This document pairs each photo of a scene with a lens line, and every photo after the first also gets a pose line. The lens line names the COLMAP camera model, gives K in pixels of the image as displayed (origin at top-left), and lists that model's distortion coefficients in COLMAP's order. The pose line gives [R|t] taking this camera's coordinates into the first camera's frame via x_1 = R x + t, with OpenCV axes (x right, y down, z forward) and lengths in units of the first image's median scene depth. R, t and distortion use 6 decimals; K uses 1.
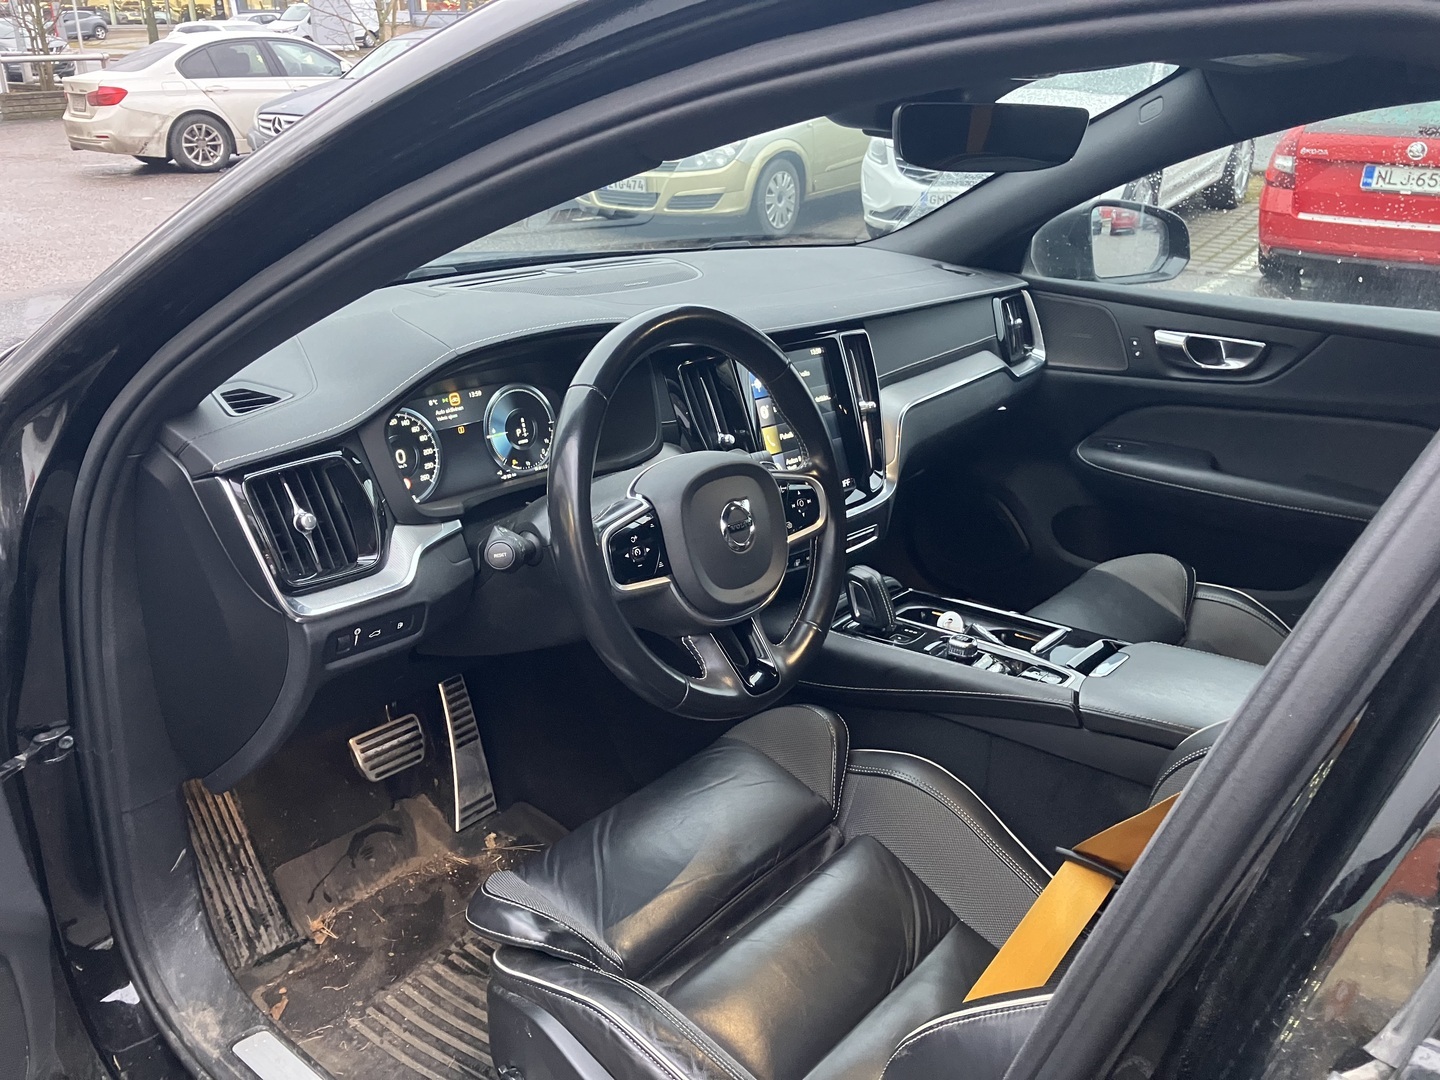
lens RADIAL K [[1186.8, 0, 718.8], [0, 1186.8, 537.9], [0, 0, 1]] dist [0.007854, -0.044673]
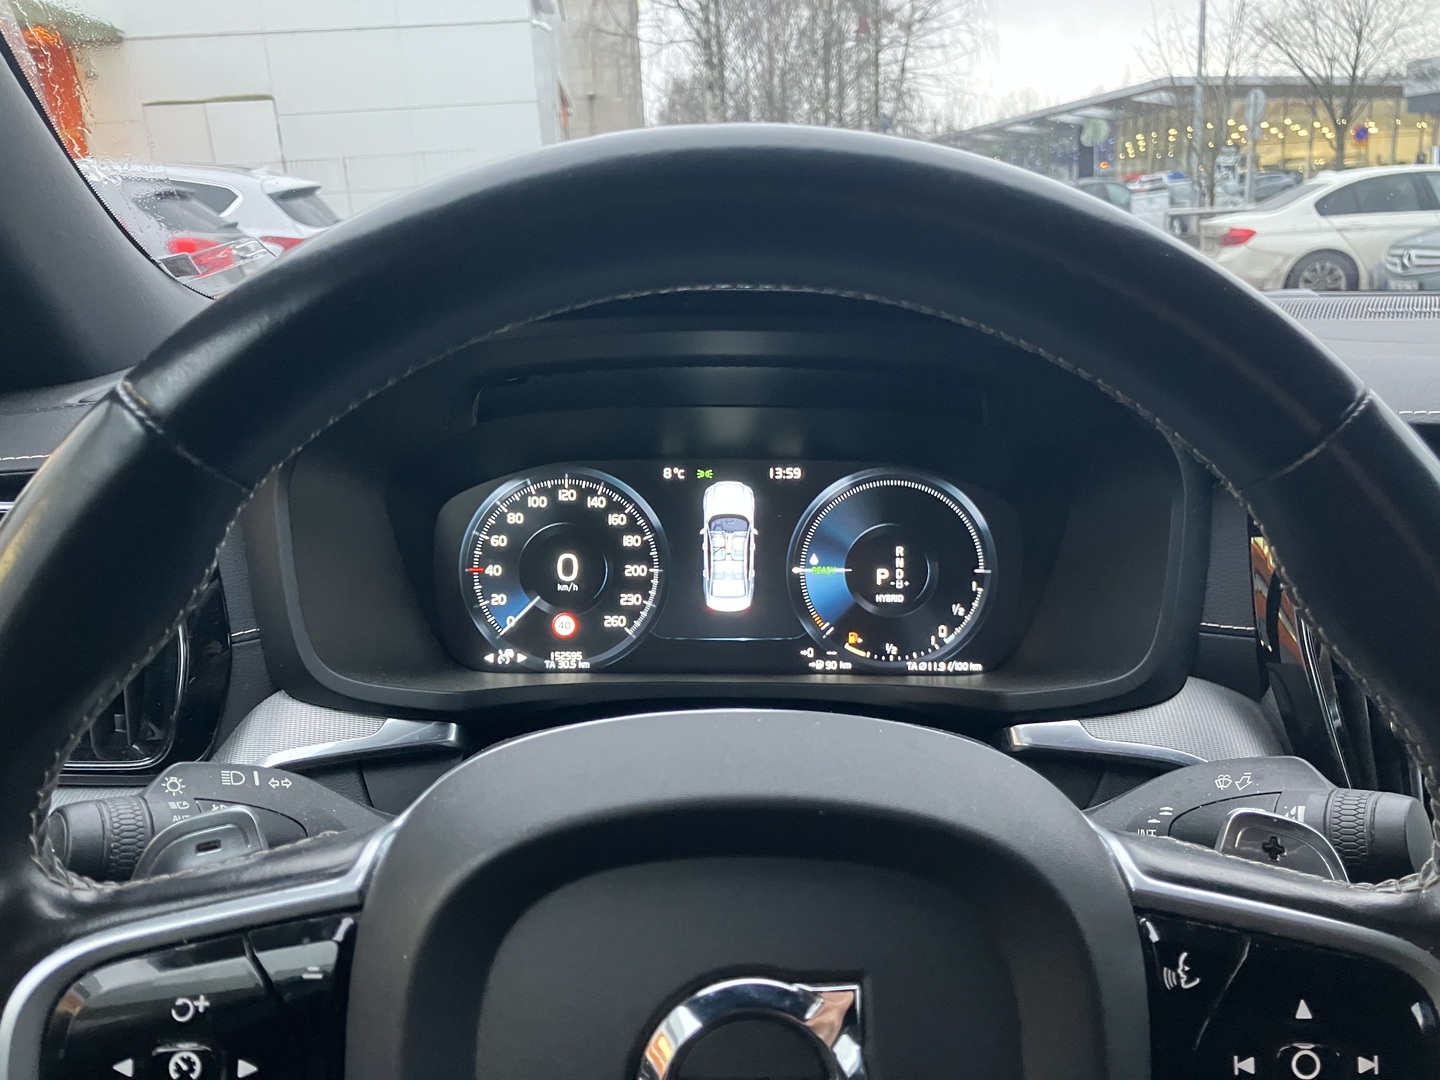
lens RADIAL K [[1186.8, 0, 723.0], [0, 1186.8, 529.7], [0, 0, 1]] dist [0.007854, -0.044673]
pose [[0.621811, 0.146592, -0.769326, 0.135654], [-0.248566, 0.968477, -0.016366, -0.084503], [0.742675, 0.201404, 0.638647, 0.675729]]
